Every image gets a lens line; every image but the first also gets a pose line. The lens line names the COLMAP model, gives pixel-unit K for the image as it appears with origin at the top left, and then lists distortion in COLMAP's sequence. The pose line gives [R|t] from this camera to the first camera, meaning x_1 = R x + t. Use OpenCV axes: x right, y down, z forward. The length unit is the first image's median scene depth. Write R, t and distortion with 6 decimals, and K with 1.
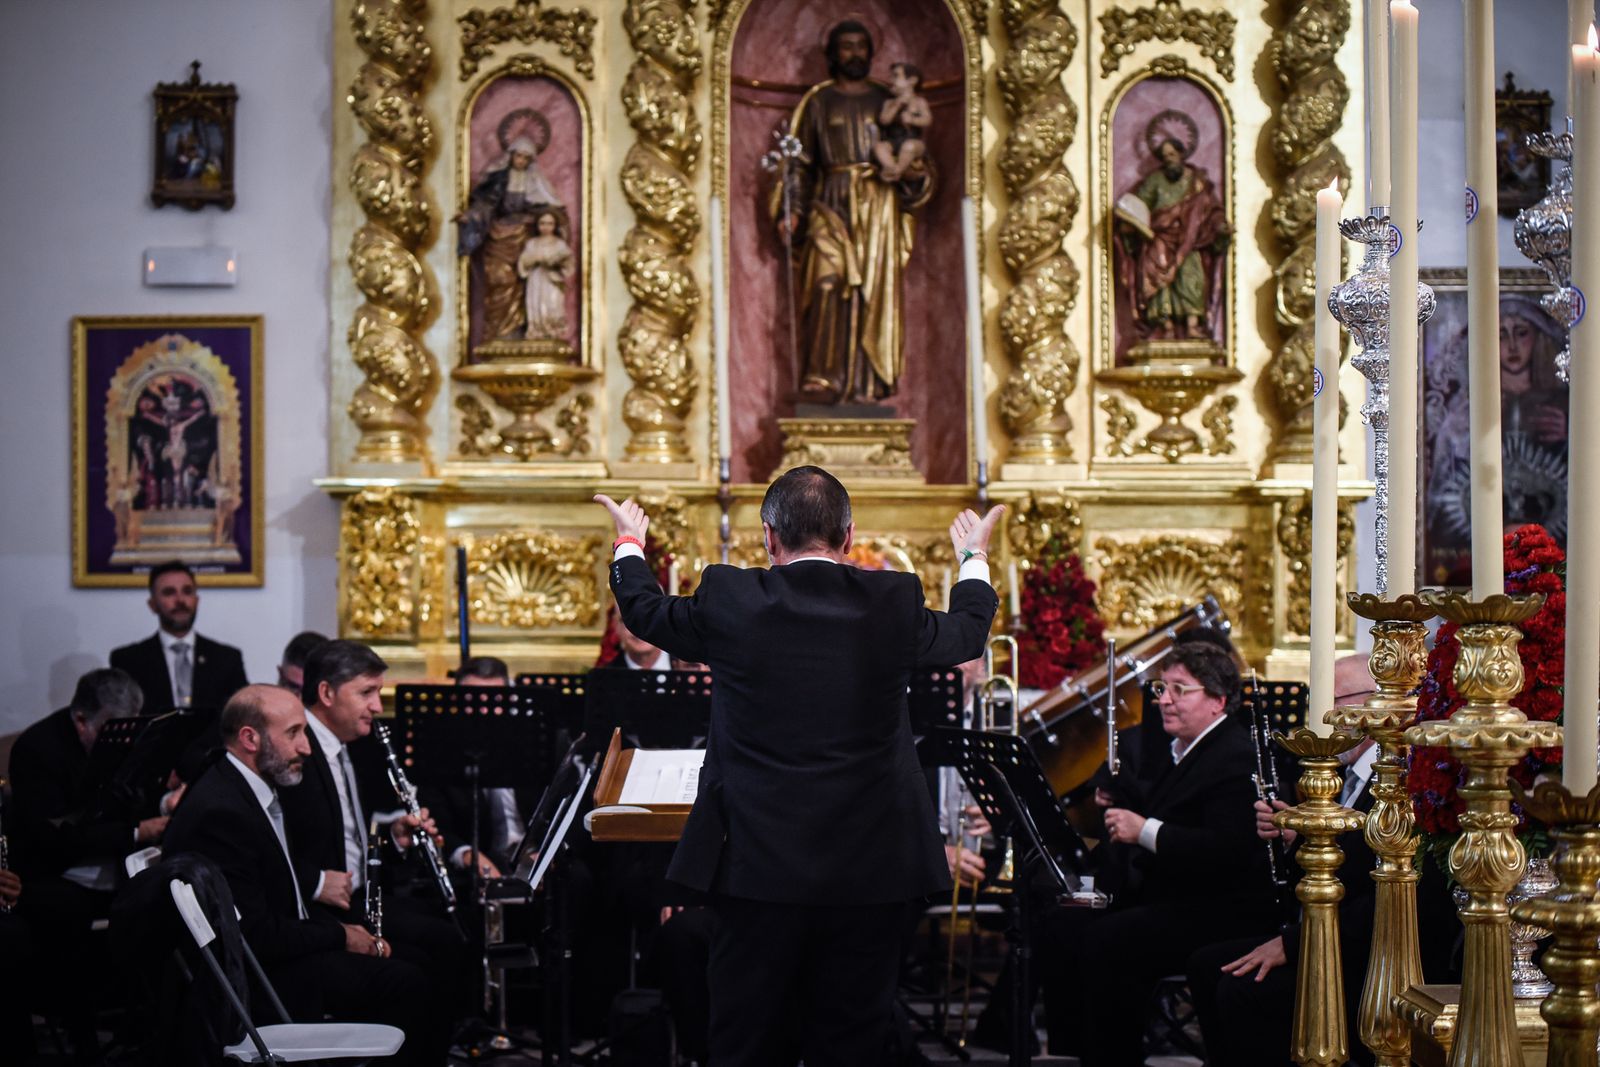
lens RADIAL K [[3226.0, 0, 798.3], [0, 3226.0, 567.4], [0, 0, 1]] dist [-0.198636, 0.055942]
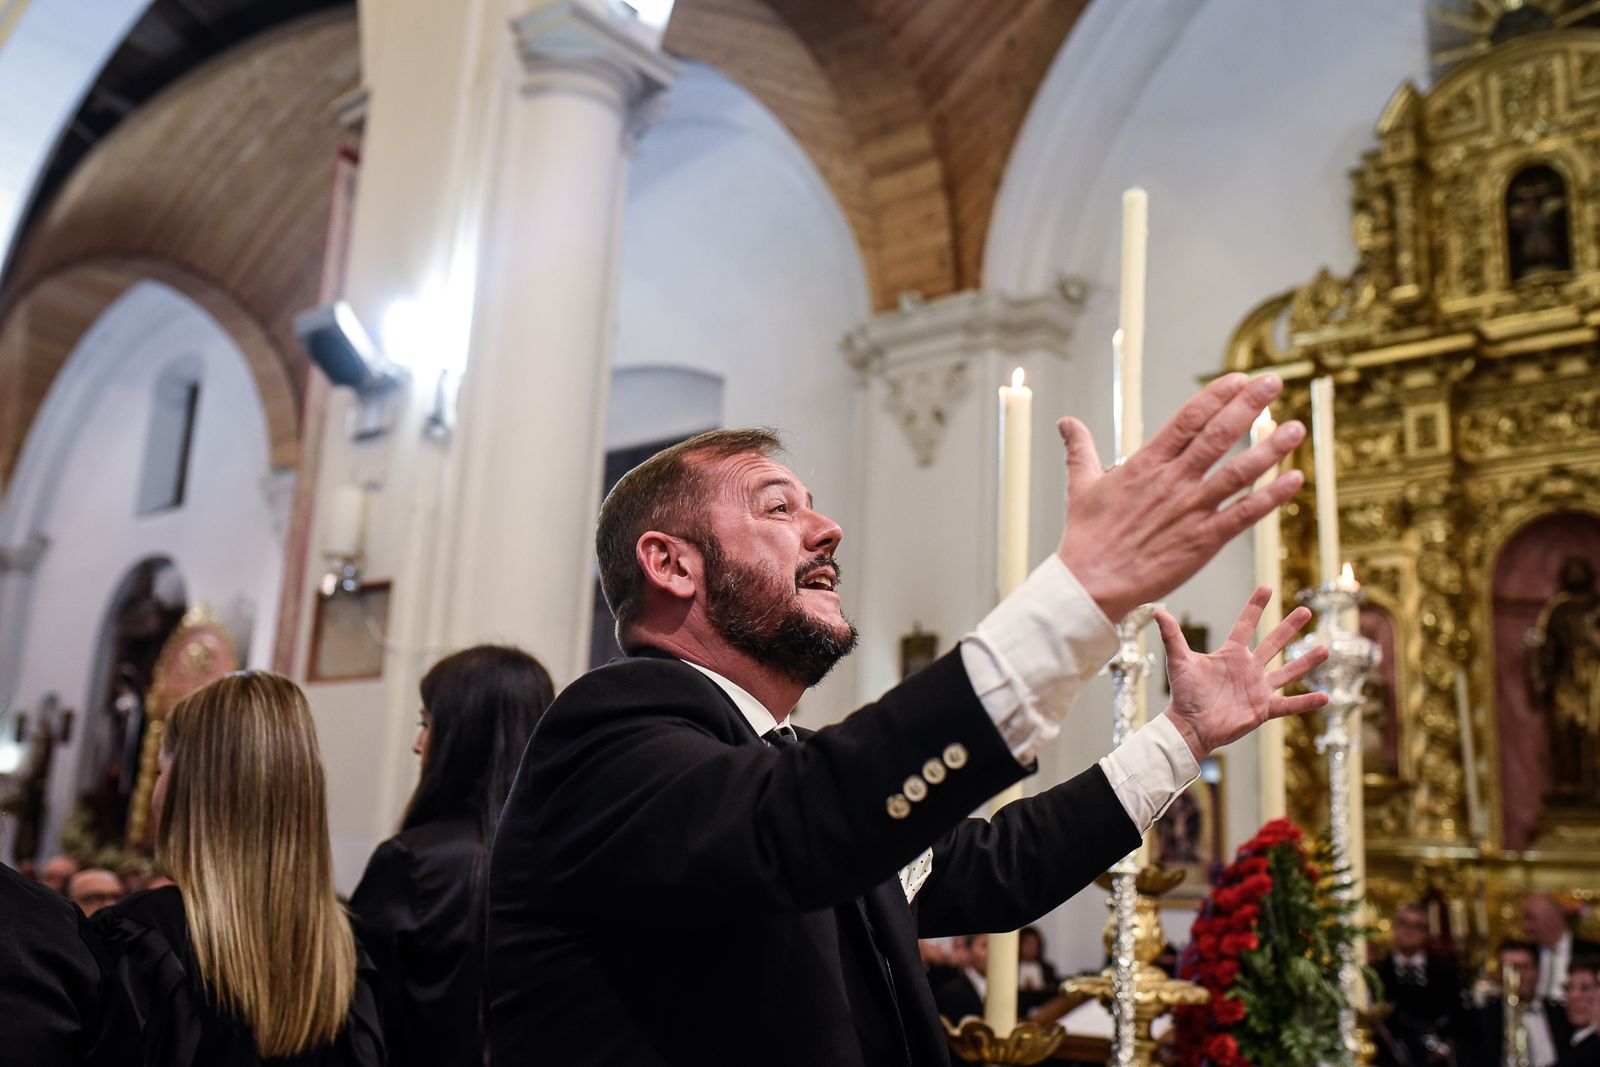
lens RADIAL K [[1533.6, 0, 795.6], [0, 1533.6, 530.2], [0, 0, 1]] dist [-0.058599, 0.086935]
pose [[0.762866, -0.115928, -0.636078, 0.204864], [-0.047906, 0.970956, -0.234415, 0.010958], [0.644779, 0.209299, 0.735156, 0.204636]]
